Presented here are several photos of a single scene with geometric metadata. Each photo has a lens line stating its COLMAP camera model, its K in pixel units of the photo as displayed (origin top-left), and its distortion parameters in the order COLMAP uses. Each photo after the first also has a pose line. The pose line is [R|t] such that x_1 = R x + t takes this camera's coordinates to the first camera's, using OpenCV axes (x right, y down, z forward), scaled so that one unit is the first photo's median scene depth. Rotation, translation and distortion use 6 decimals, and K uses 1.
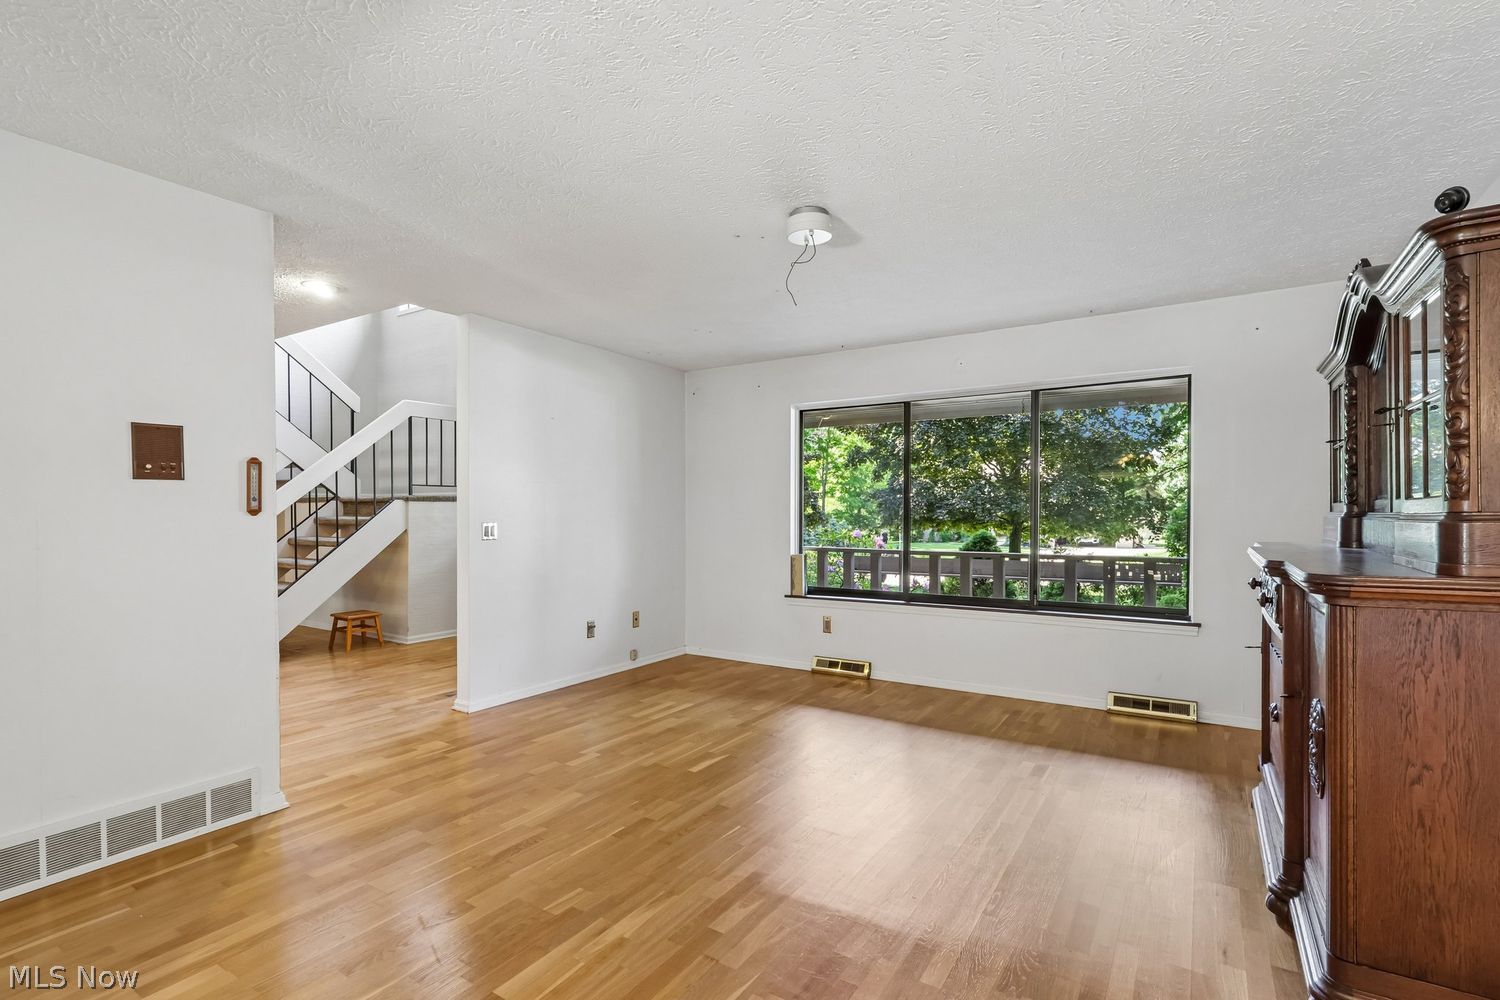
lens RADIAL K [[701.8, 0, 744.9], [0, 701.8, 520.5], [0, 0, 1]] dist [-0.001713, 0.000704]
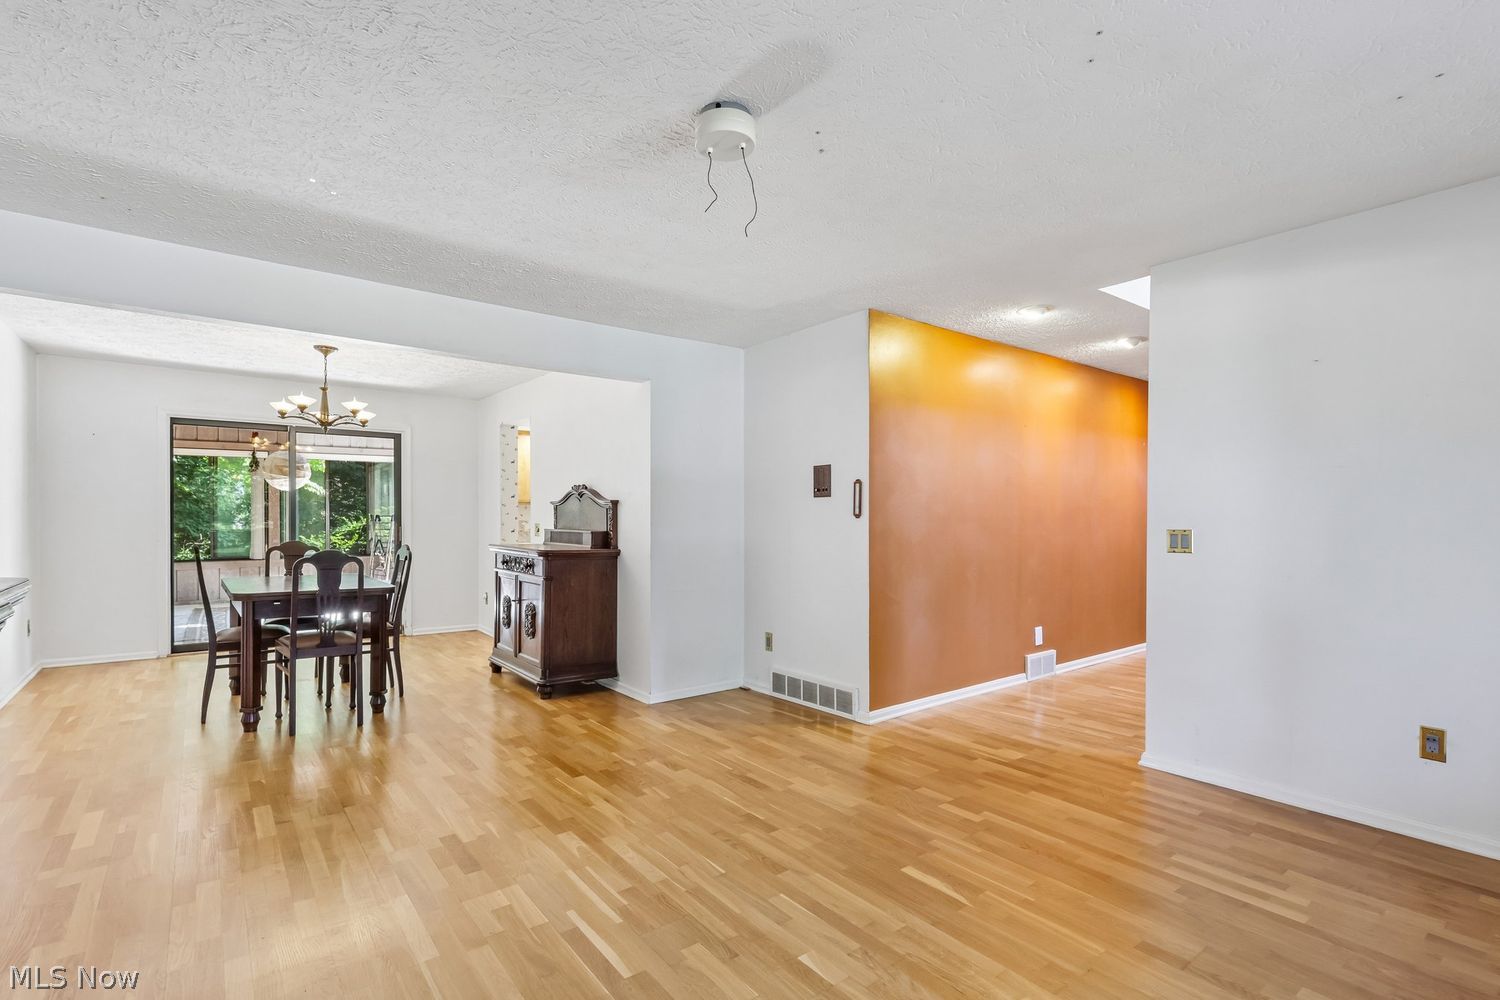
lens RADIAL K [[701.8, 0, 744.9], [0, 701.8, 520.5], [0, 0, 1]] dist [-0.001713, 0.000704]
pose [[-0.329520, 0.005292, -0.944134, 0.535391], [-0.011460, 0.999888, 0.009605, -0.009821], [0.944079, 0.013985, -0.329422, 0.860226]]
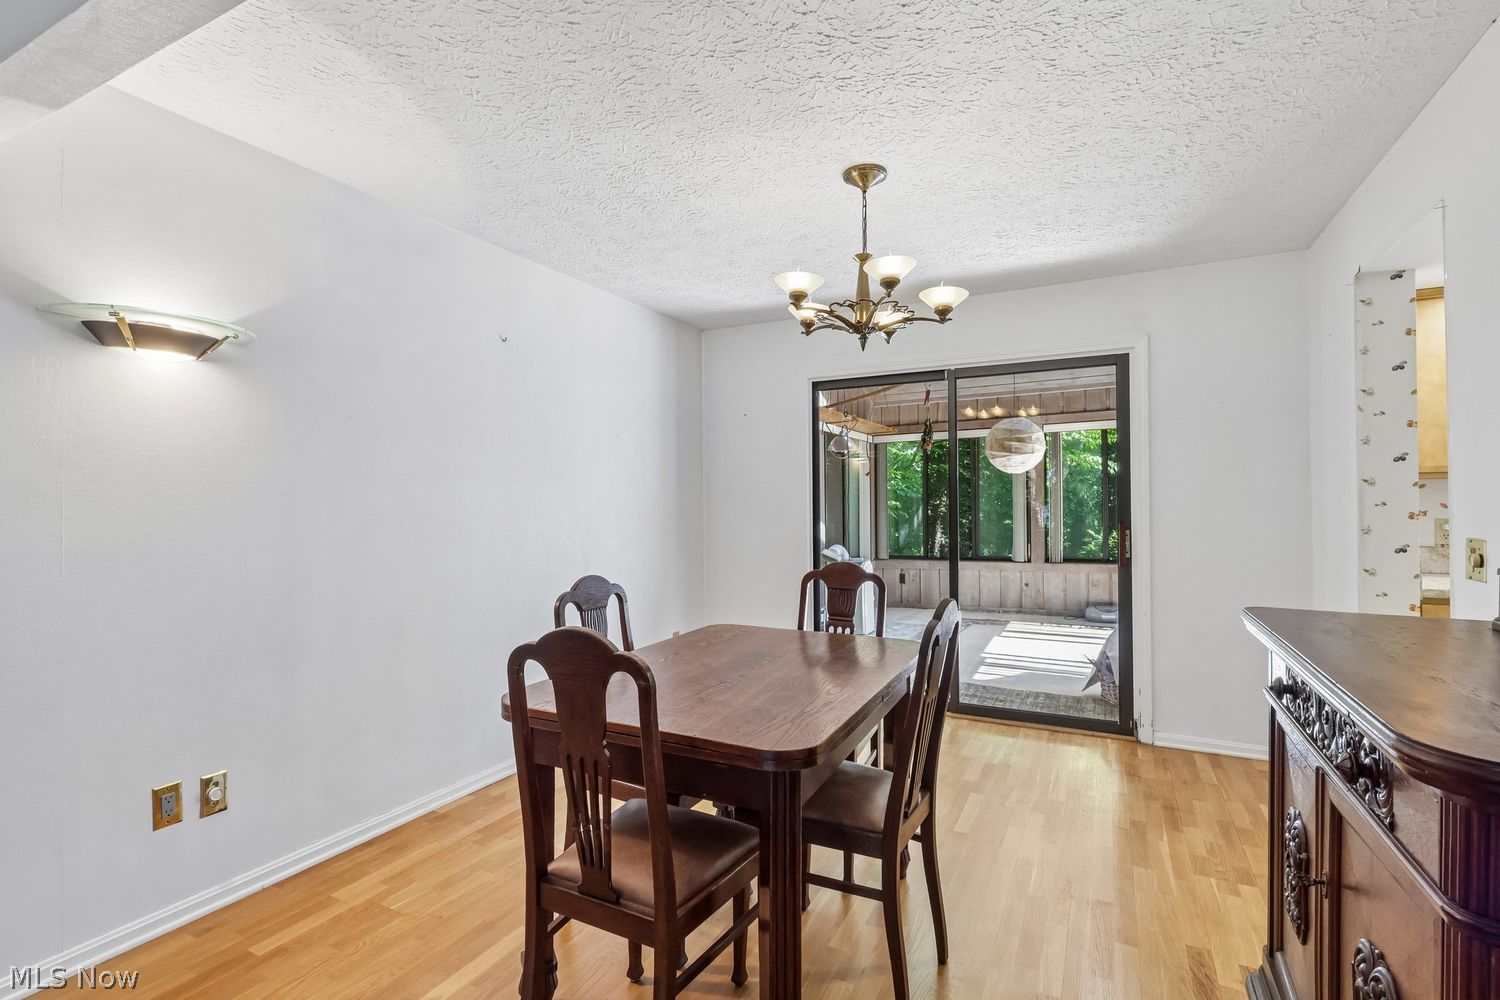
lens RADIAL K [[701.7, 0, 749.1], [0, 701.7, 503.2], [0, 0, 1]] dist [0.001864, -0.000053]
pose [[-0.994323, 0.008650, -0.106049, -0.223980], [0.008026, 0.999948, 0.006308, -0.012980], [0.106098, 0.005421, -0.994341, 0.346672]]
